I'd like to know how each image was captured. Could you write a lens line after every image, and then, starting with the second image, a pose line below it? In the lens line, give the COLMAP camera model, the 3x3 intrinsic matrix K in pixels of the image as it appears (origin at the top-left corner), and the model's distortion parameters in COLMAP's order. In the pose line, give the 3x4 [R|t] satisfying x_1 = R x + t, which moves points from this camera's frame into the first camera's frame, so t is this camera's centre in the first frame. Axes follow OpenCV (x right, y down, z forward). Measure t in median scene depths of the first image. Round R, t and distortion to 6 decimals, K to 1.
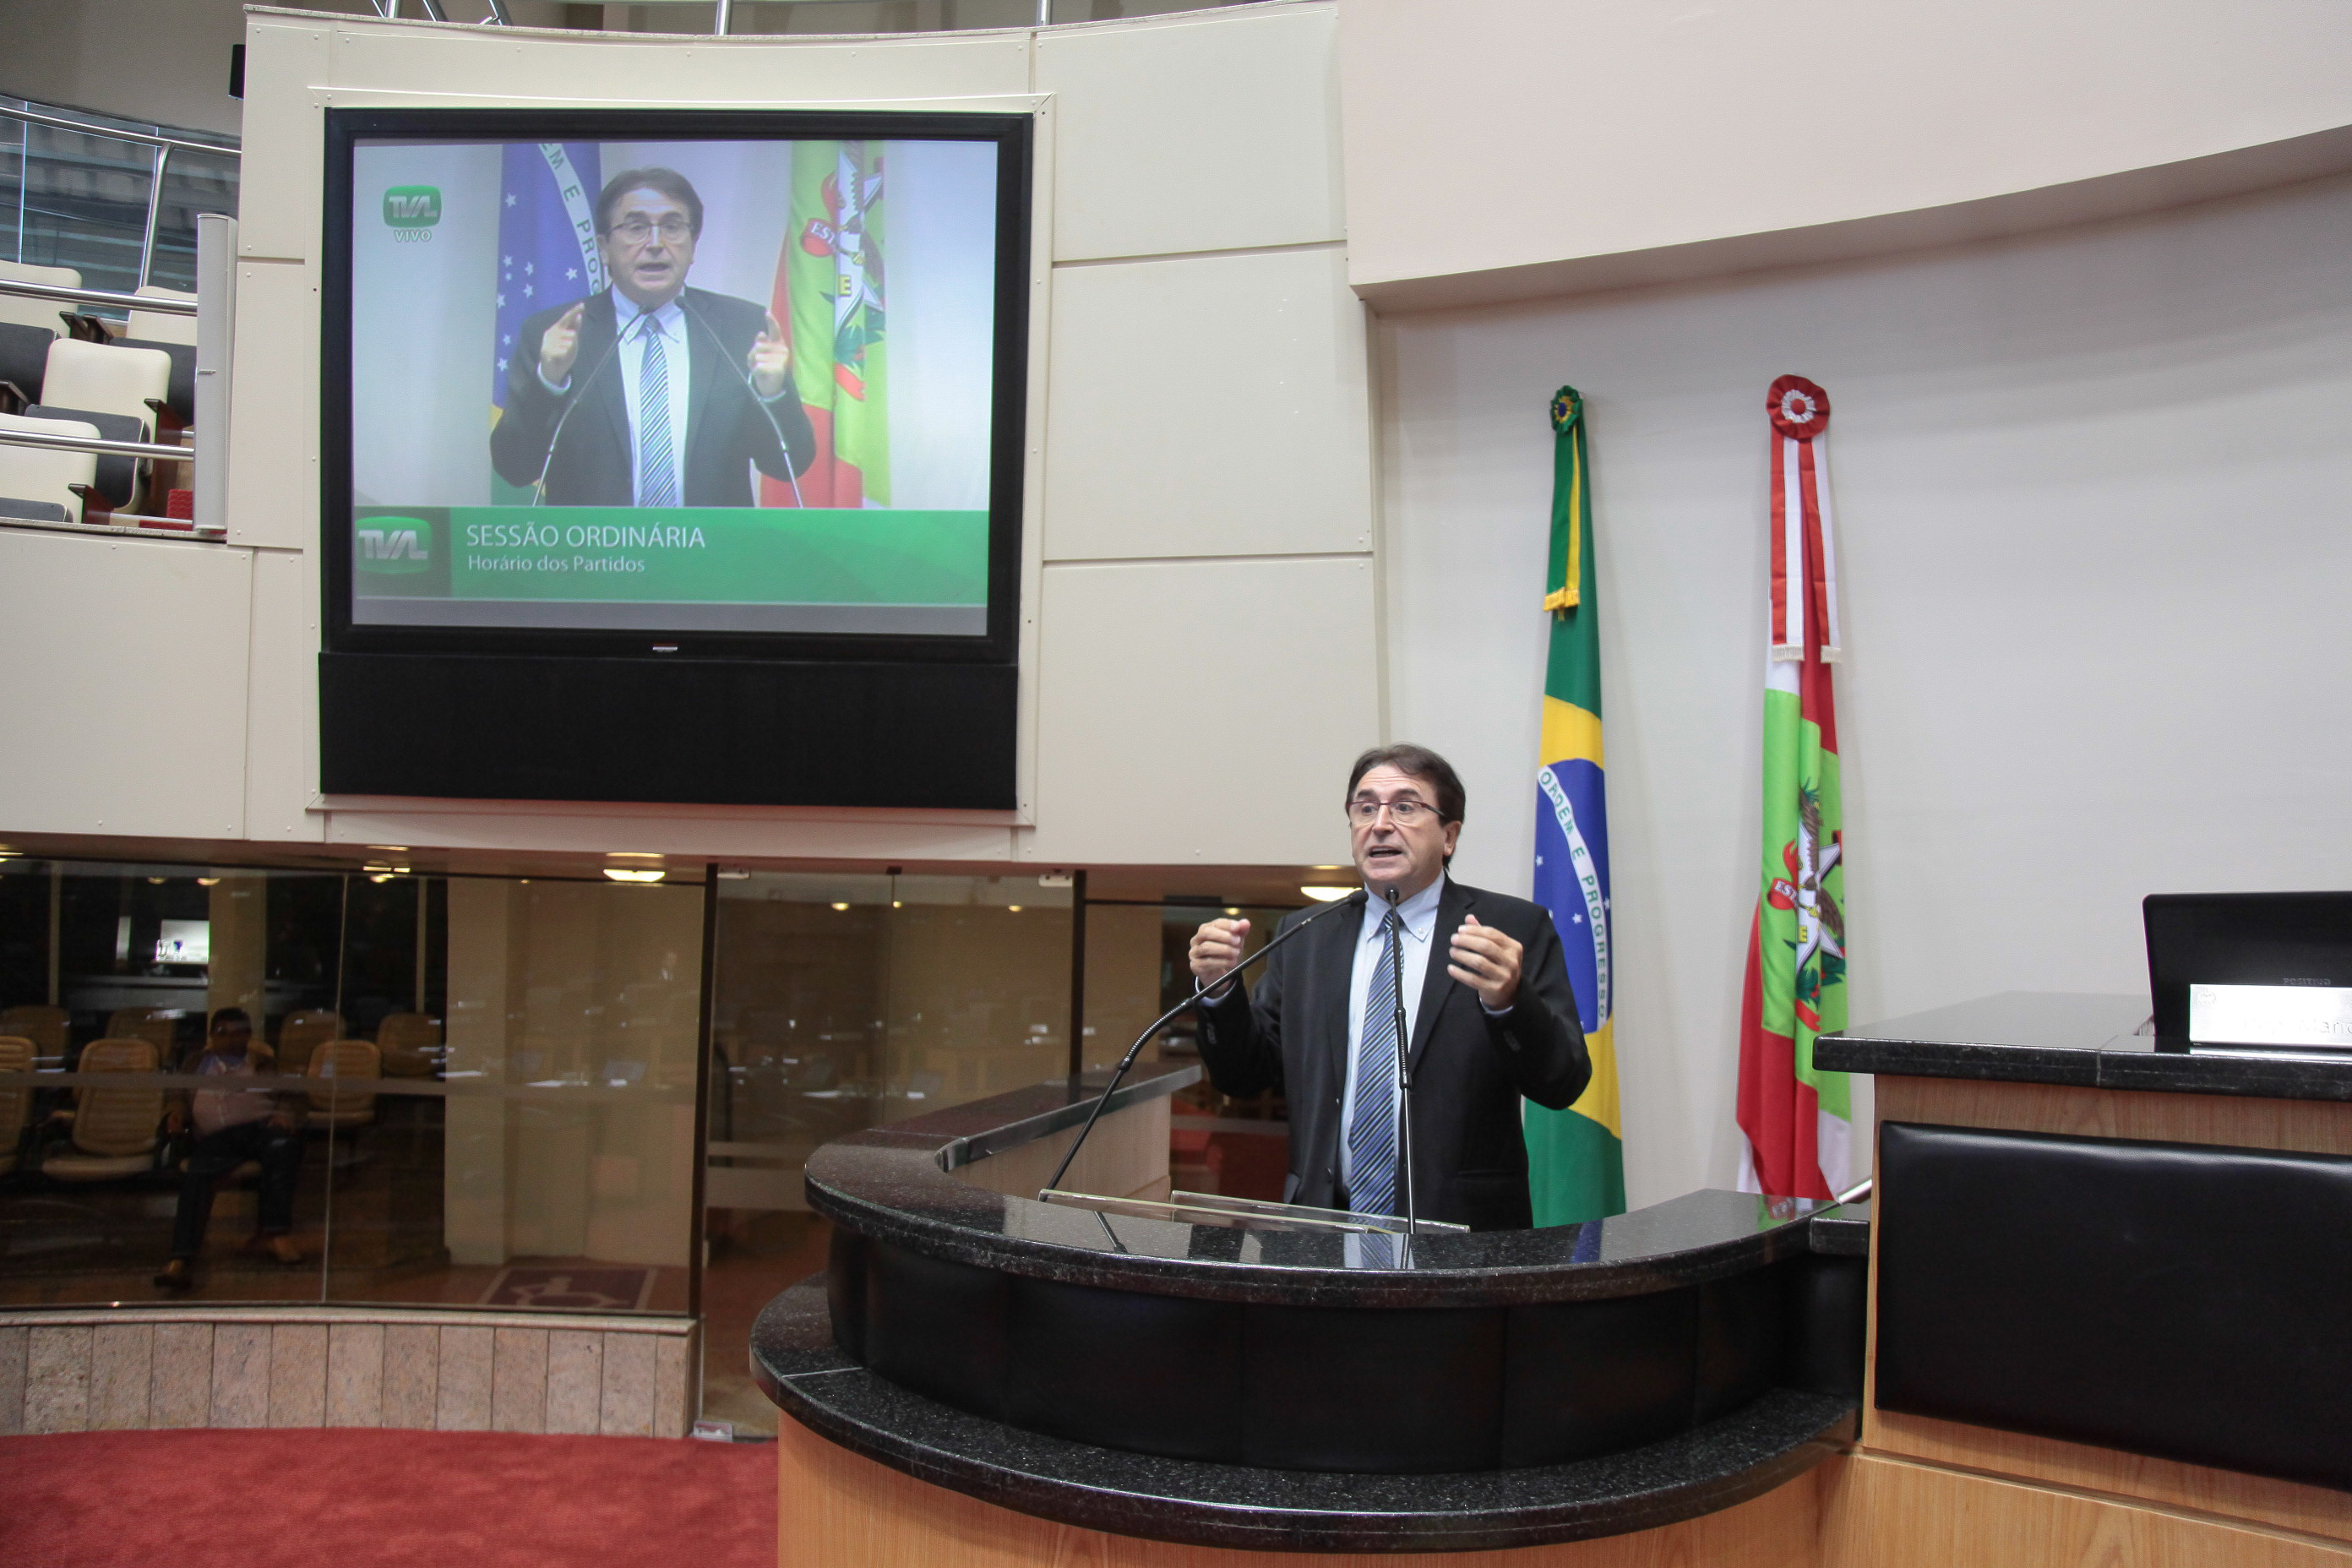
lens RADIAL K [[1712.8, 0, 1102.1], [0, 1712.8, 752.7], [0, 0, 1]] dist [-0.111780, 0.038285]
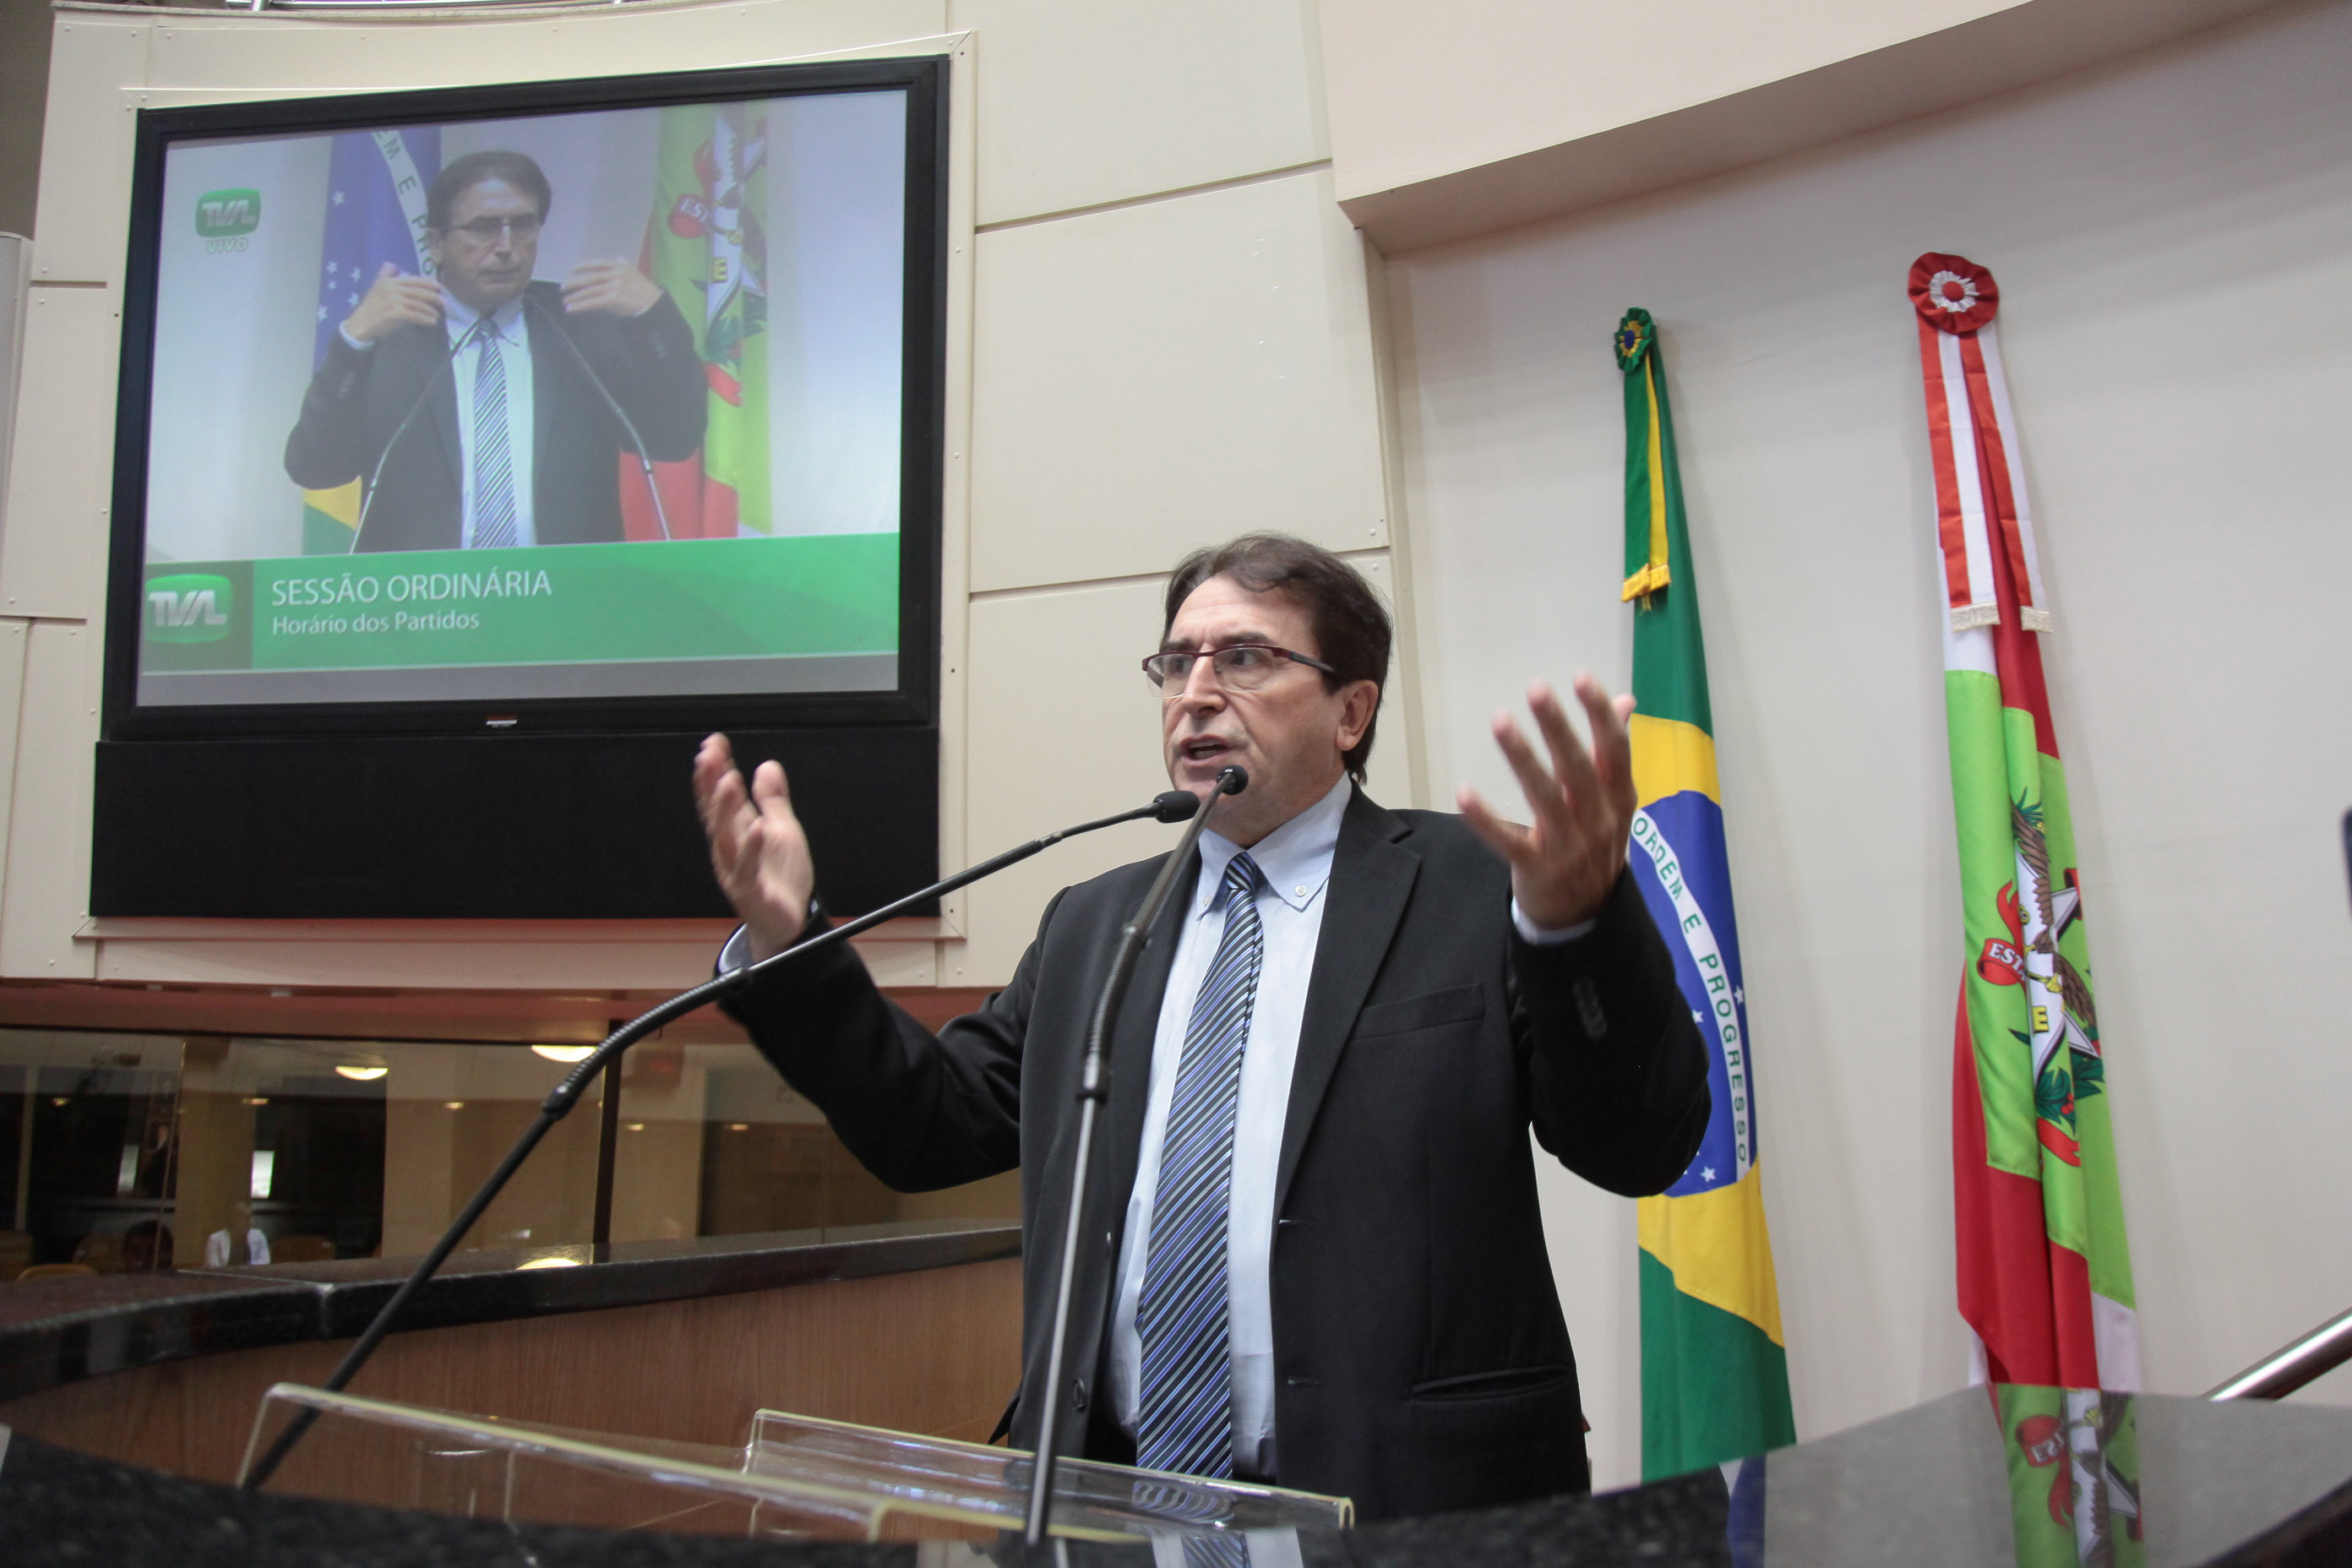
lens RADIAL K [[1712.8, 0, 1095.1], [0, 1712.8, 729.5], [0, 0, 1]] dist [-0.111780, 0.038285]
pose [[0.996150, -0.037353, -0.079313, 0.091122], [0.025354, 0.988778, -0.147228, 0.073061], [0.083922, 0.144650, 0.985918, 0.275490]]
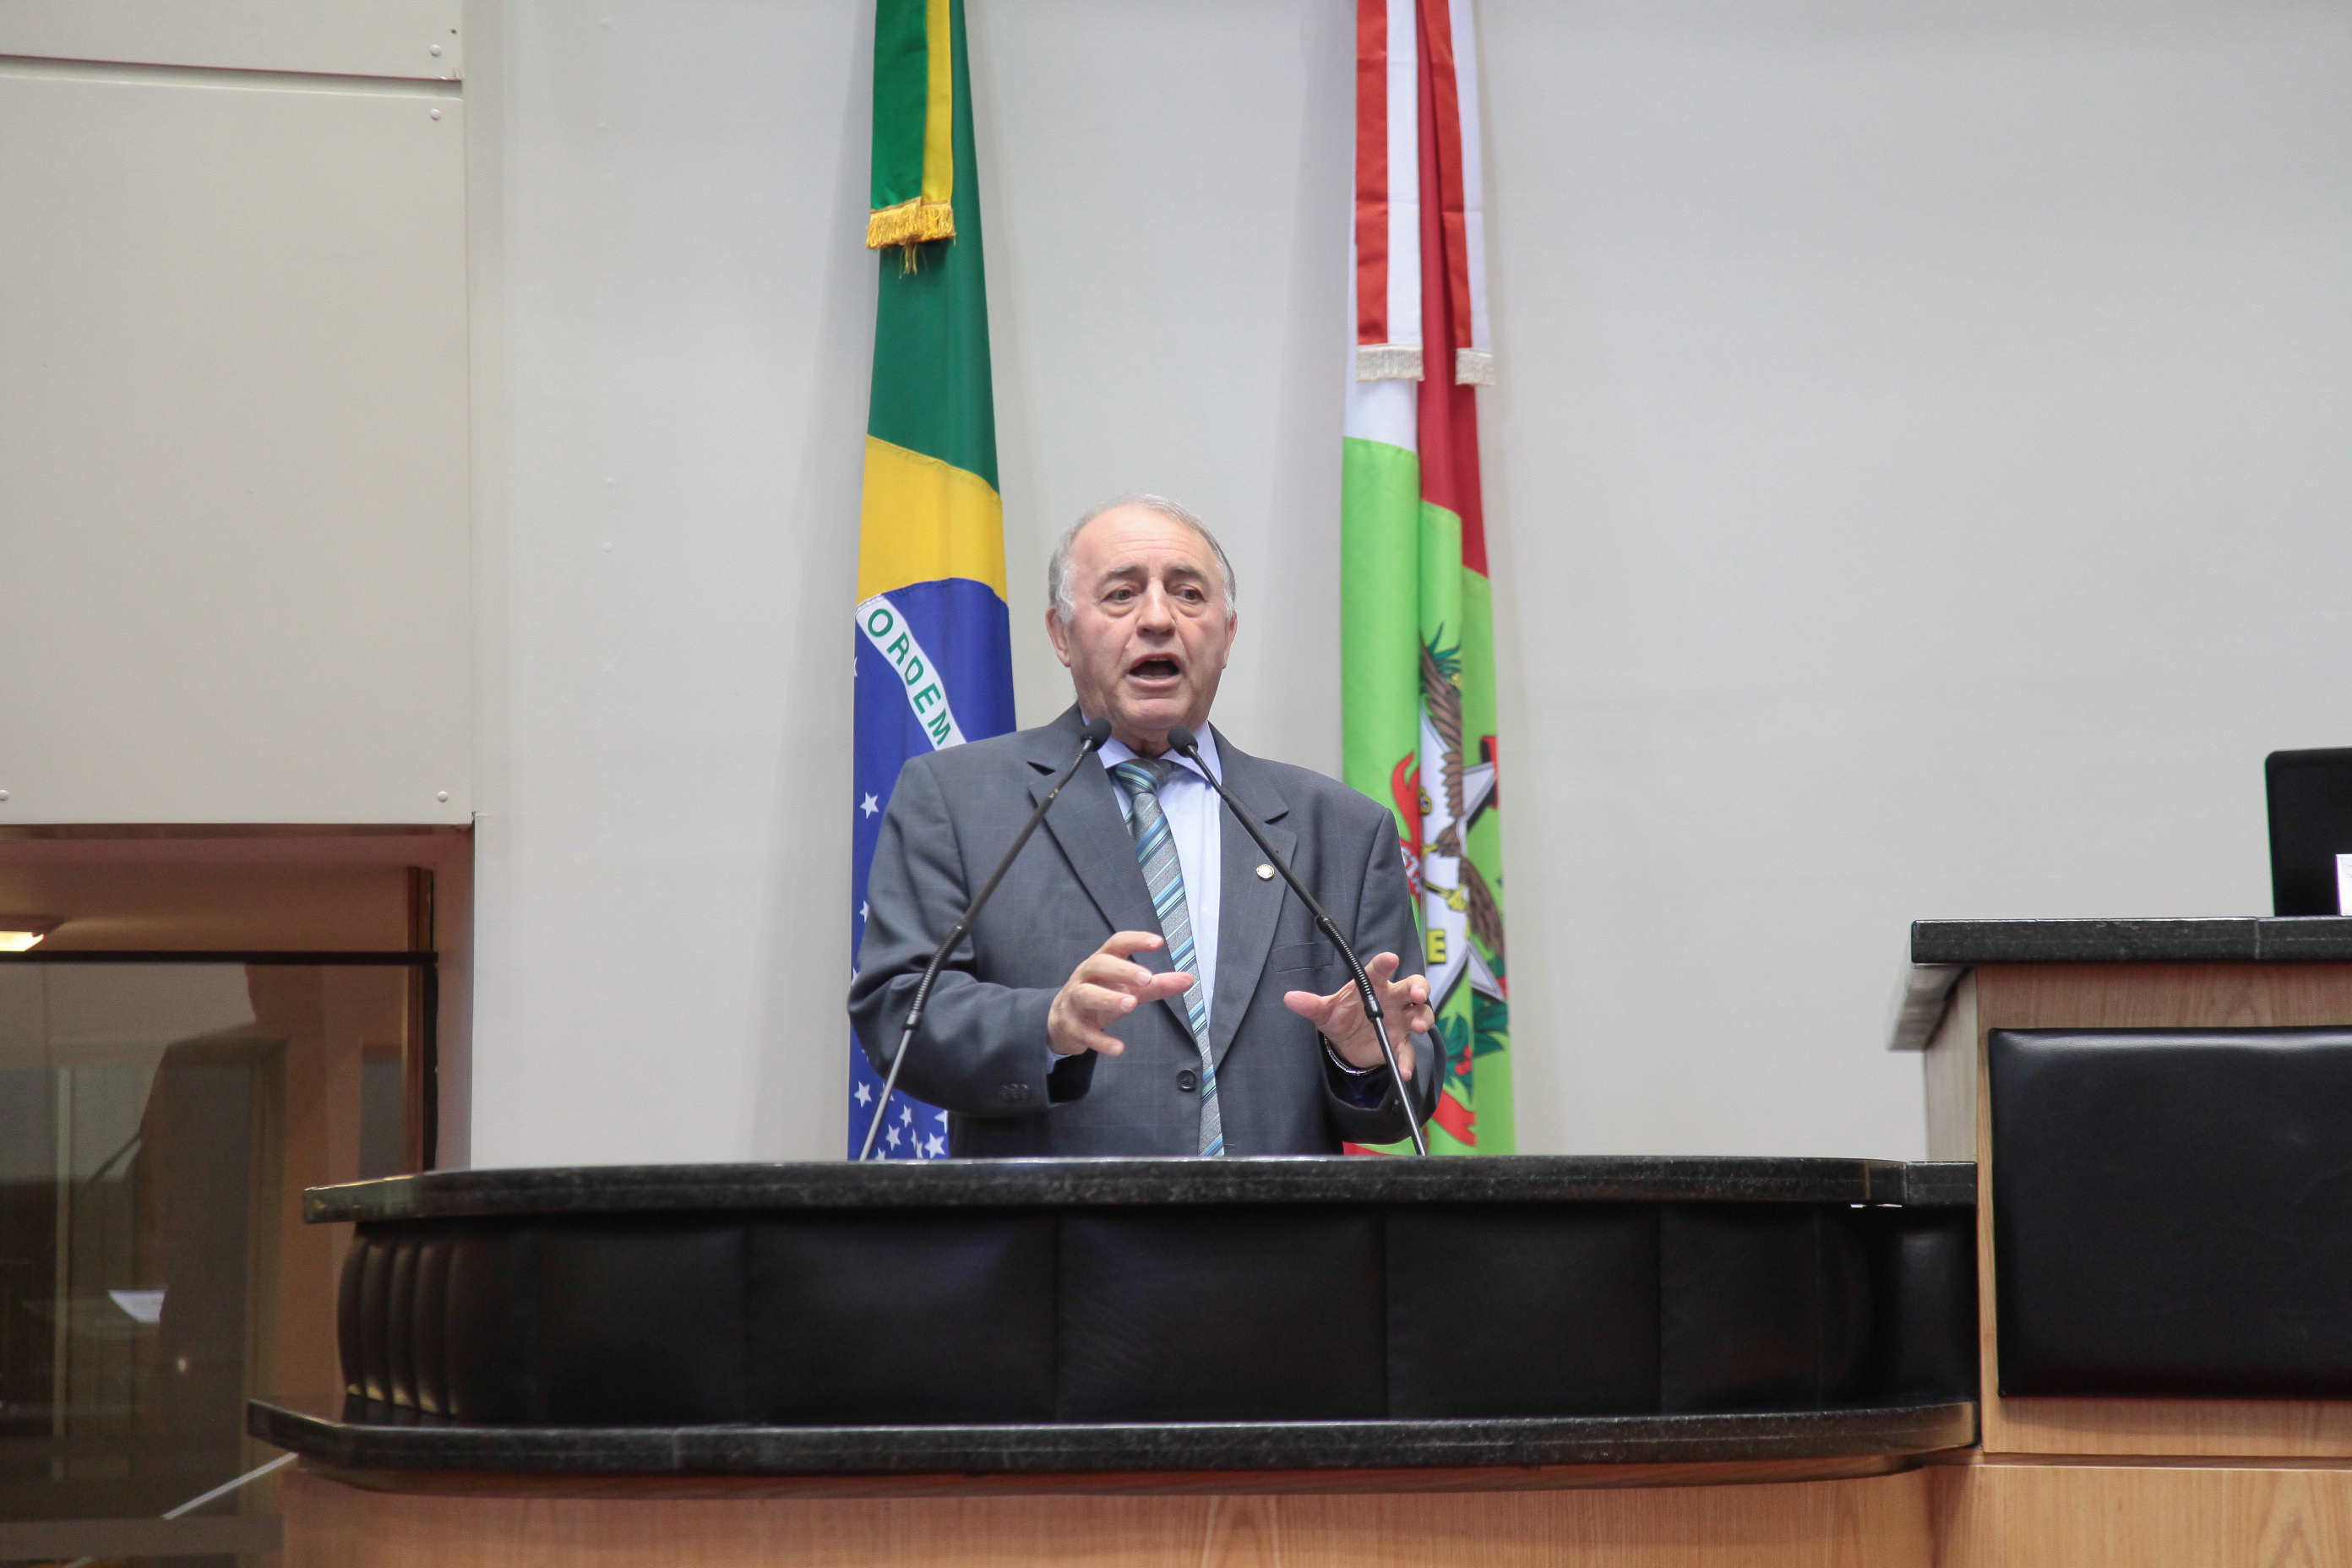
lens RADIAL K [[7136.7, 0, 1226.1], [0, 7136.7, 819.4], [0, 0, 1]] dist [0.673808, 0.000000]
pose [[0.871240, 0.003084, 0.490848, -0.582373], [-0.013932, 0.999733, 0.018447, 0.030903], [-0.490660, -0.022910, 0.871050, -0.688773]]
